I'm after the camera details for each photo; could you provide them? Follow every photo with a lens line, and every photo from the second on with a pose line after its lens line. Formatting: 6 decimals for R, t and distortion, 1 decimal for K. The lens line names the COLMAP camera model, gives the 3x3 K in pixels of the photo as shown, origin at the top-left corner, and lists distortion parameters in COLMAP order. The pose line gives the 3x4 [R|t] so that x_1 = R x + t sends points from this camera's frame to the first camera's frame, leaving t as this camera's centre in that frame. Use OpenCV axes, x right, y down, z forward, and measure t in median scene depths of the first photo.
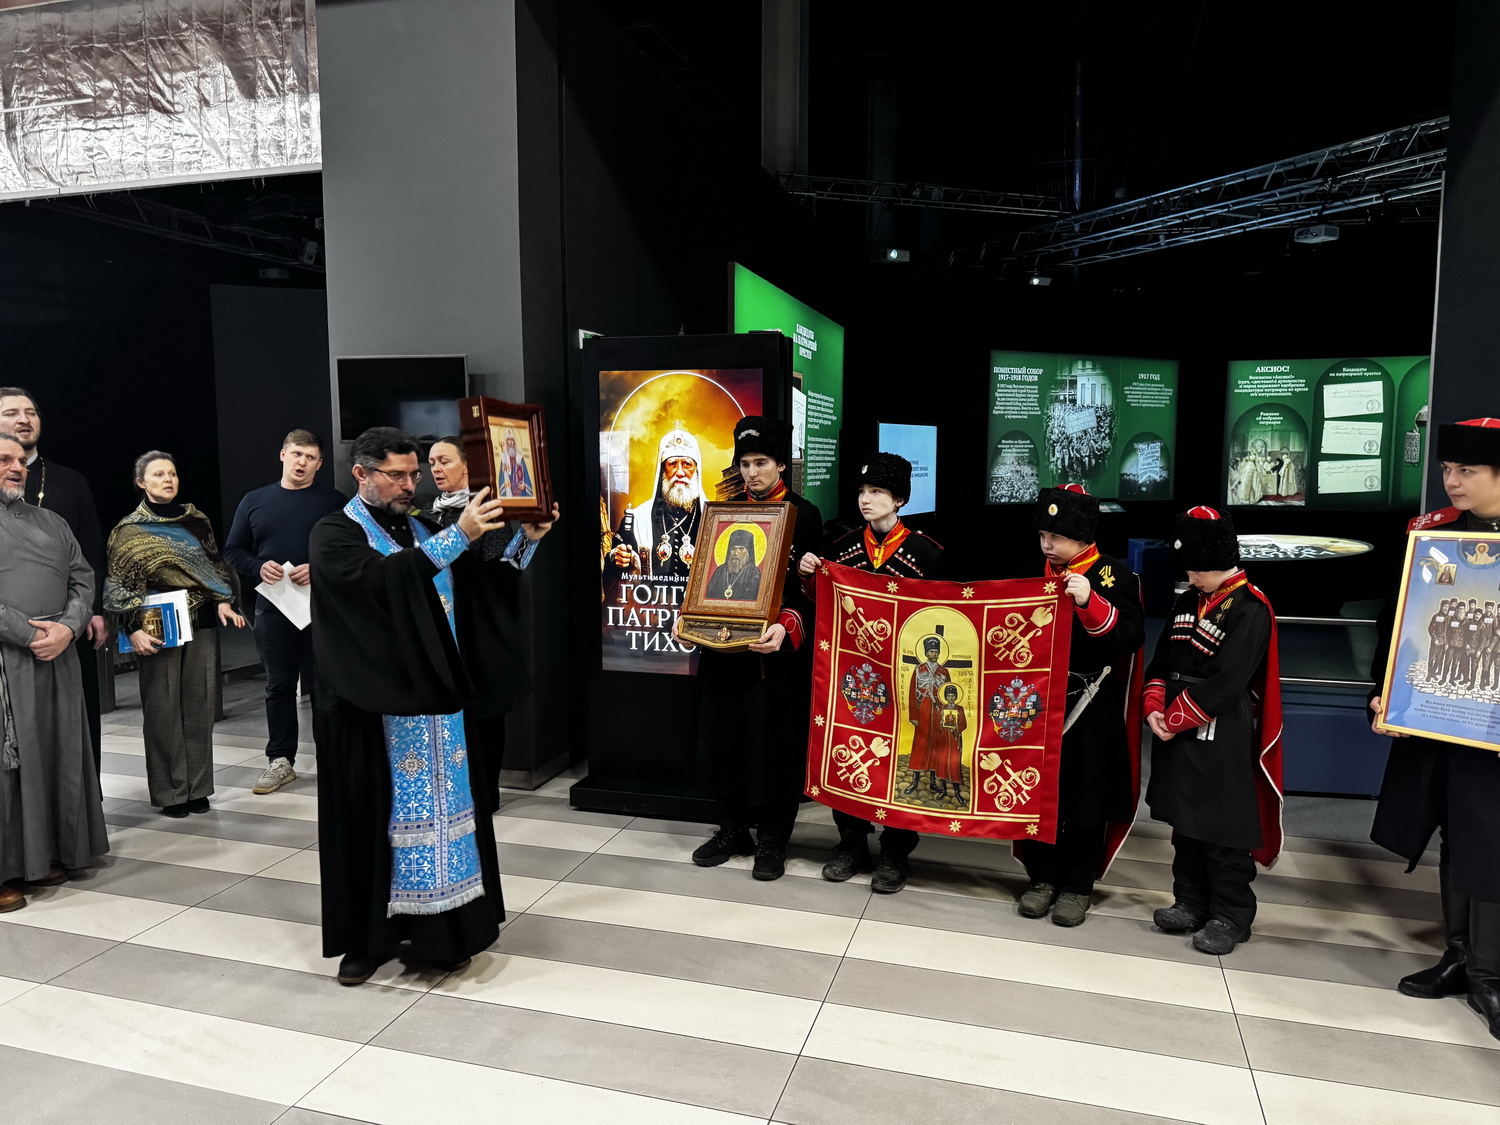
lens RADIAL K [[1052.2, 0, 751.0], [0, 1052.2, 576.3], [0, 0, 1]] dist [0.051576, -0.043107]
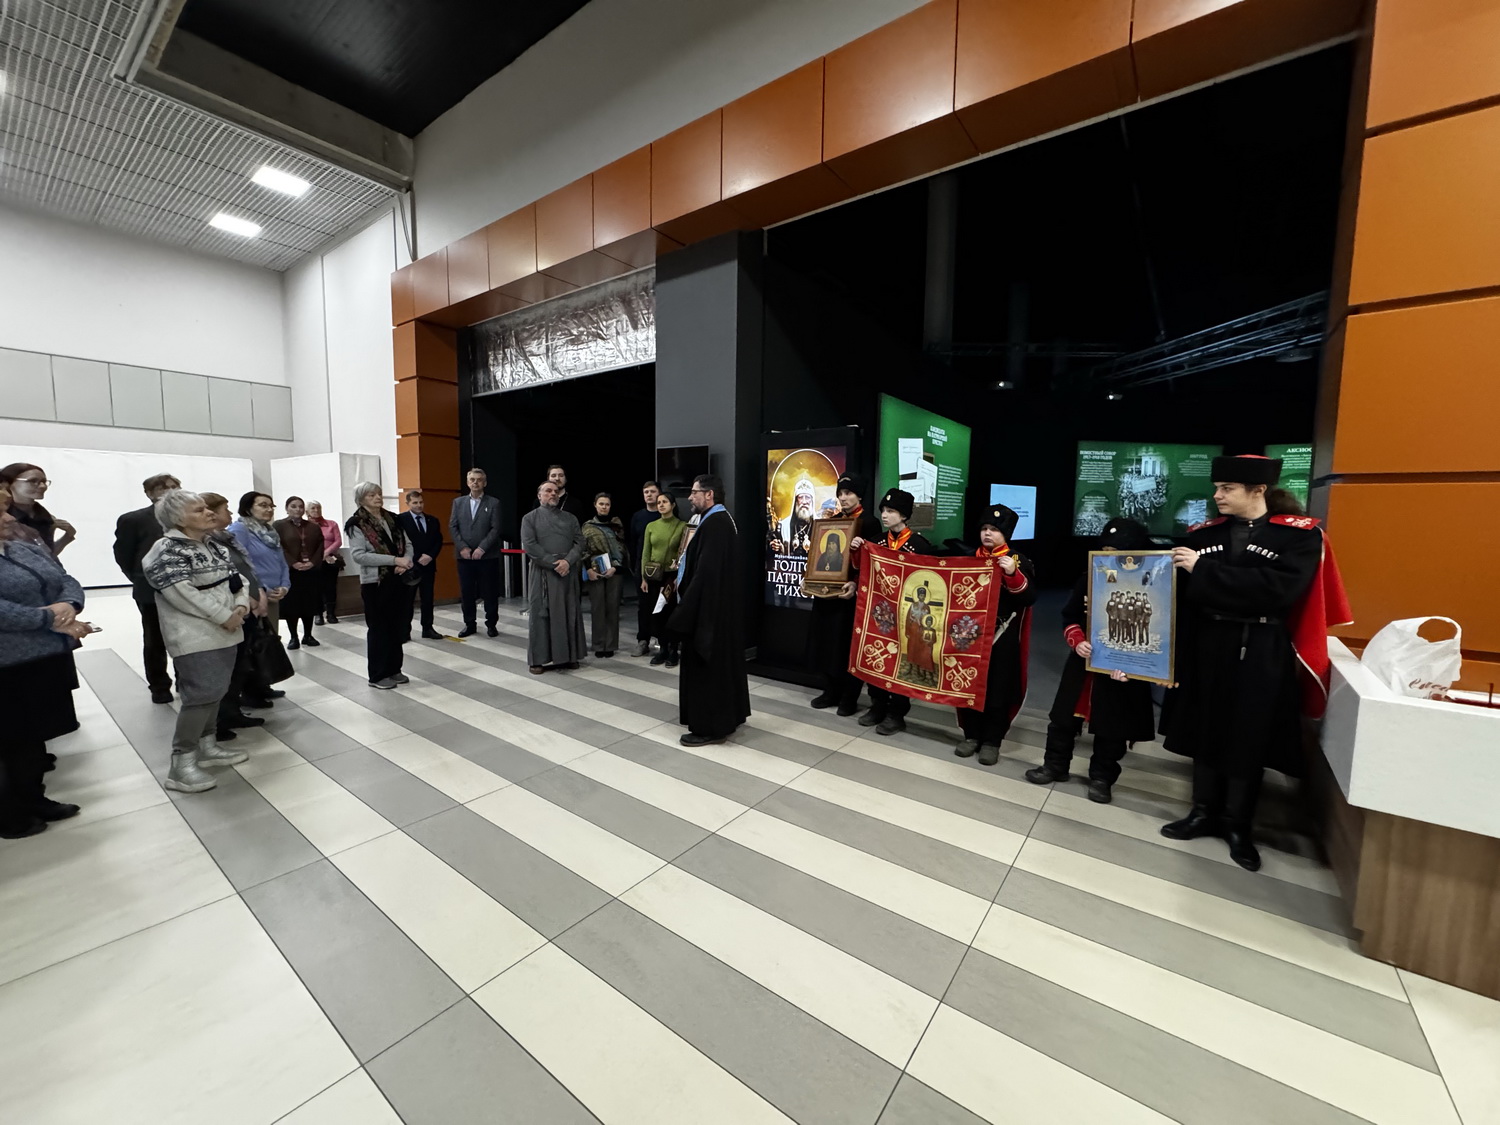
lens RADIAL K [[594.6, 0, 731.1], [0, 594.6, 559.5], [0, 0, 1]] dist [-0.002326, 0.001768]
pose [[0.939359, 0.042624, -0.340276, 0.162669], [-0.052062, 0.998470, -0.018649, 0.031836], [0.338960, 0.035233, 0.940141, -0.051014]]
